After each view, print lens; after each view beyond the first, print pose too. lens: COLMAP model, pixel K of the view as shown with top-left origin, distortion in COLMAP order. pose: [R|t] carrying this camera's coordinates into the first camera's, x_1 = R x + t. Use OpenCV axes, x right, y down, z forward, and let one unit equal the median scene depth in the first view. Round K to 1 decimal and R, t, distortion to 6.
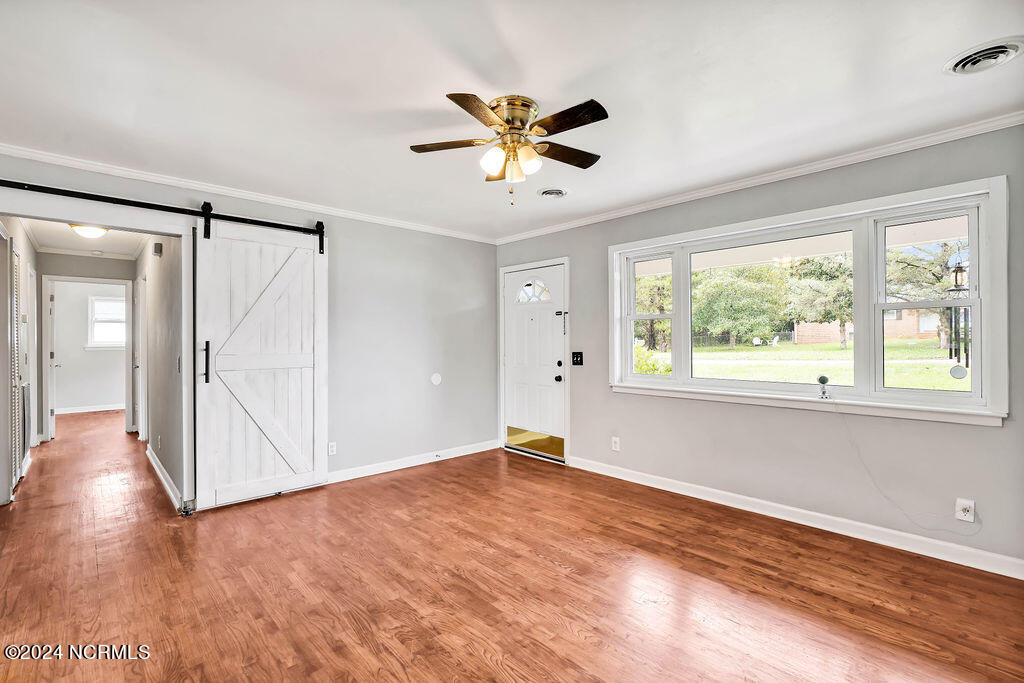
lens RADIAL K [[461.2, 0, 512.0], [0, 461.2, 341.5], [0, 0, 1]] dist [-0.000498, 0.000050]
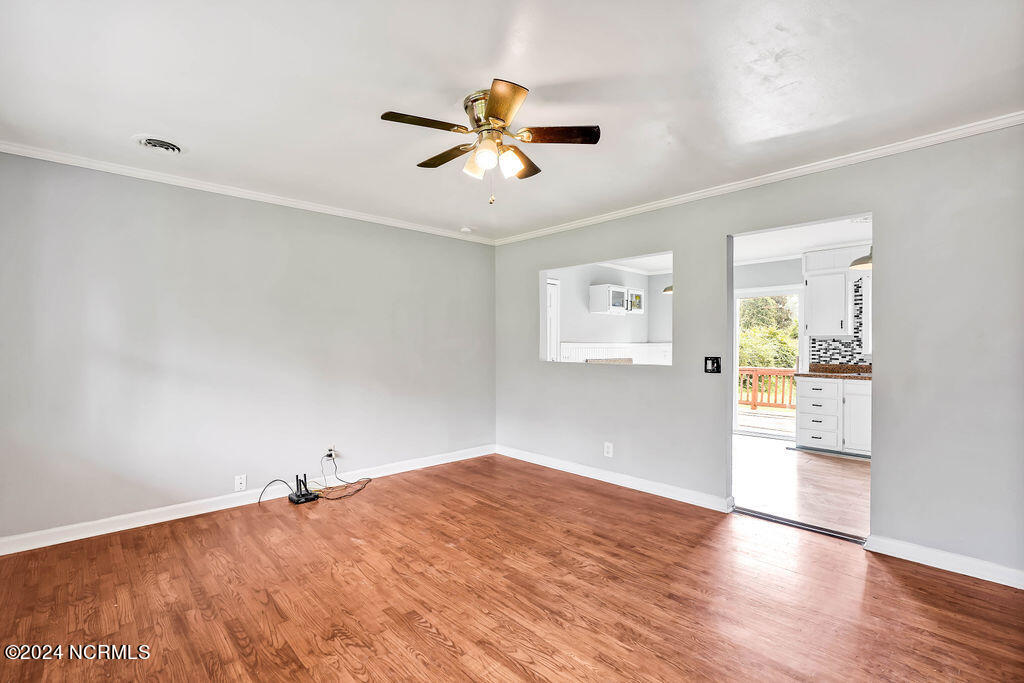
lens RADIAL K [[469.9, 0, 512.0], [0, 469.9, 341.5], [0, 0, 1]] dist [-0.001142, 0.000008]
pose [[-0.999989, 0.003690, -0.002931, -0.039144], [0.003704, 0.999982, -0.004689, -0.001758], [0.002914, -0.004700, -0.999985, 2.004079]]
